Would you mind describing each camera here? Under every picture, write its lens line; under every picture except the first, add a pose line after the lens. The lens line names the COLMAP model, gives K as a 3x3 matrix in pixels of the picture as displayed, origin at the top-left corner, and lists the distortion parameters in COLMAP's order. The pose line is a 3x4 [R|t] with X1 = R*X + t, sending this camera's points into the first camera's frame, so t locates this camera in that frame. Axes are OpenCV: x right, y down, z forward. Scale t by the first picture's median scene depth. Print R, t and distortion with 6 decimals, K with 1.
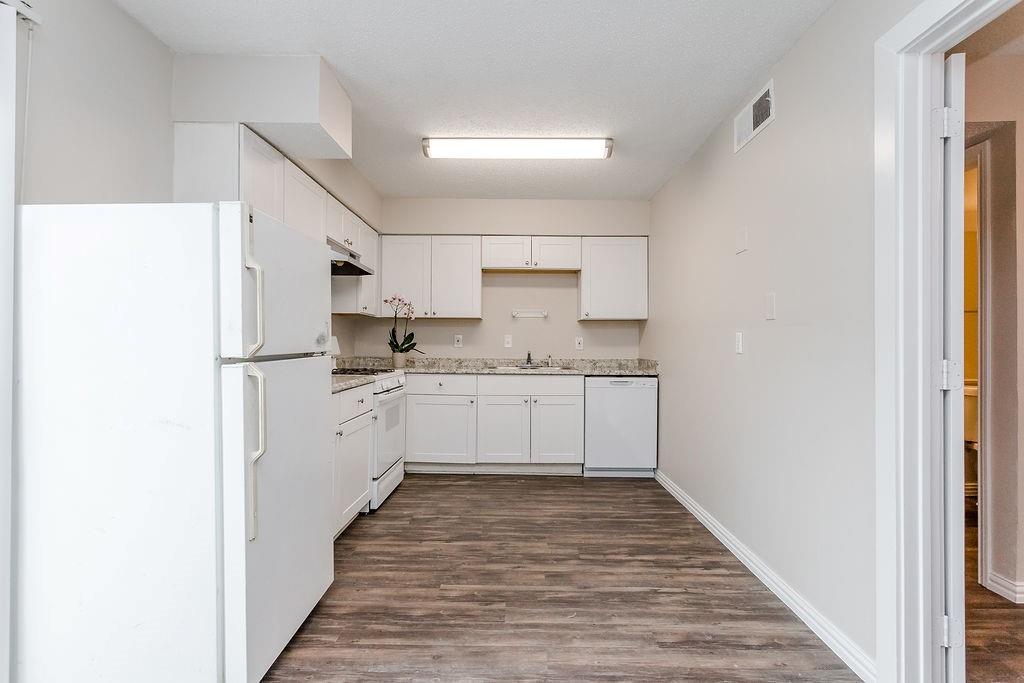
lens RADIAL K [[486.9, 0, 510.4], [0, 486.9, 339.6], [0, 0, 1]] dist [0.001582, 0.000015]
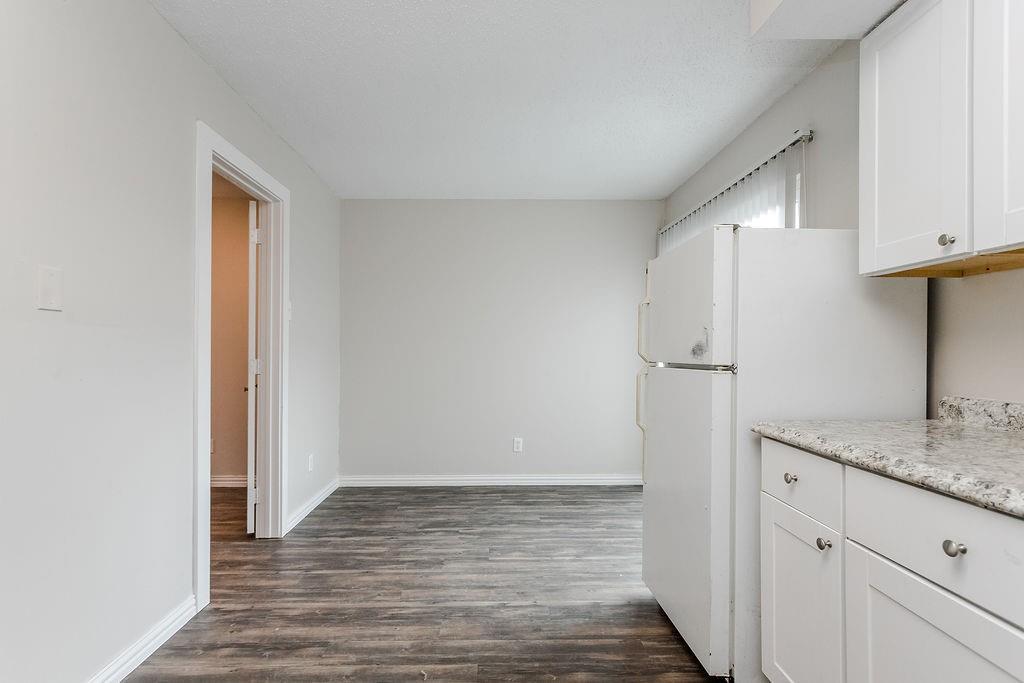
lens RADIAL K [[495.8, 0, 492.4], [0, 495.8, 347.2], [0, 0, 1]] dist [0.002678, 0.000670]
pose [[-0.999732, -0.008662, -0.021491, -0.007373], [-0.008430, 0.999905, -0.010871, 0.004486], [0.021583, -0.010687, -0.999710, 1.000680]]
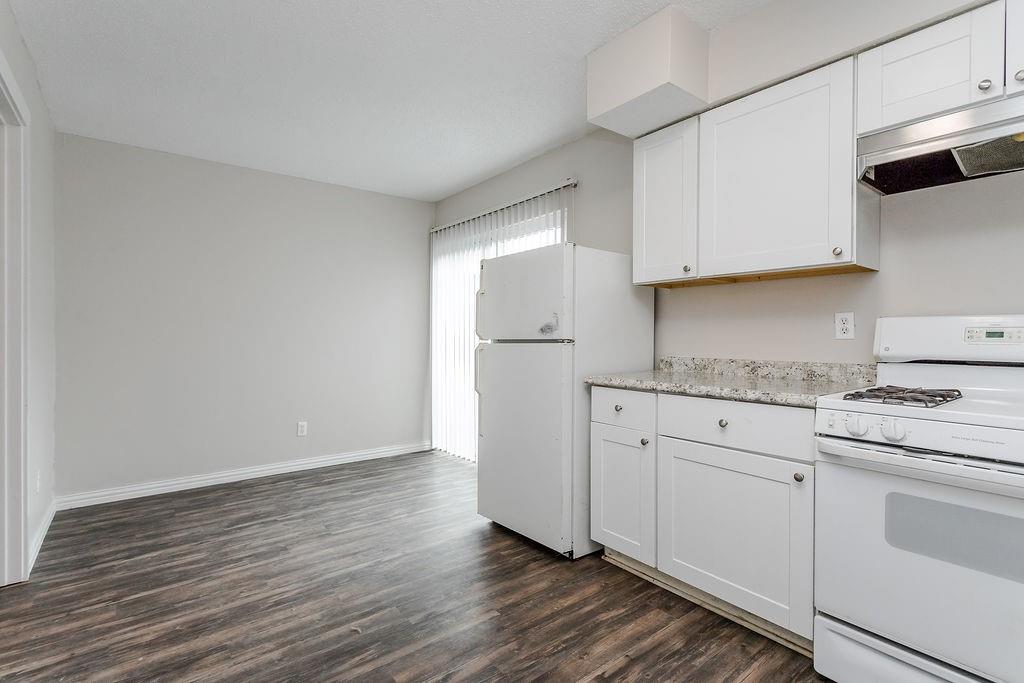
lens RADIAL K [[489.0, 0, 508.6], [0, 489.0, 340.3], [0, 0, 1]] dist [0.002638, -0.000725]
pose [[-0.779629, -0.004606, -0.626225, 0.230339], [-0.003857, 0.999989, -0.002553, 0.017132], [0.626230, 0.000424, -0.779638, 1.009080]]
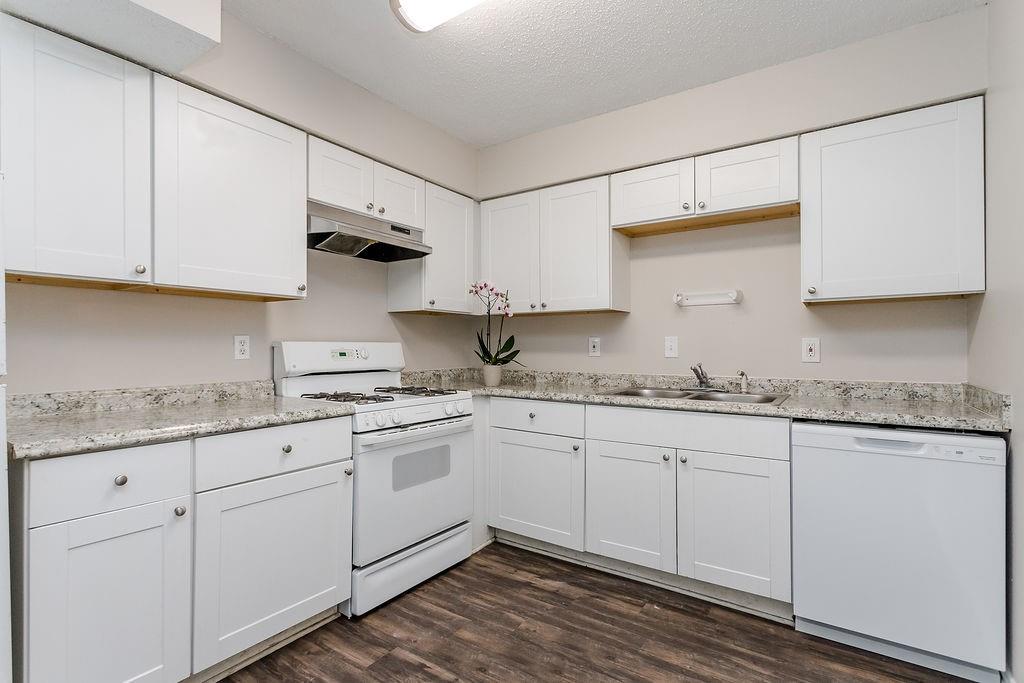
lens RADIAL K [[490.2, 0, 508.9], [0, 490.2, 344.1], [0, 0, 1]] dist [0.003241, 0.000803]
pose [[0.830946, -0.009636, -0.556269, 0.207975], [0.011083, 0.999938, -0.000767, -0.001922], [0.556242, -0.005528, 0.831002, 0.492845]]
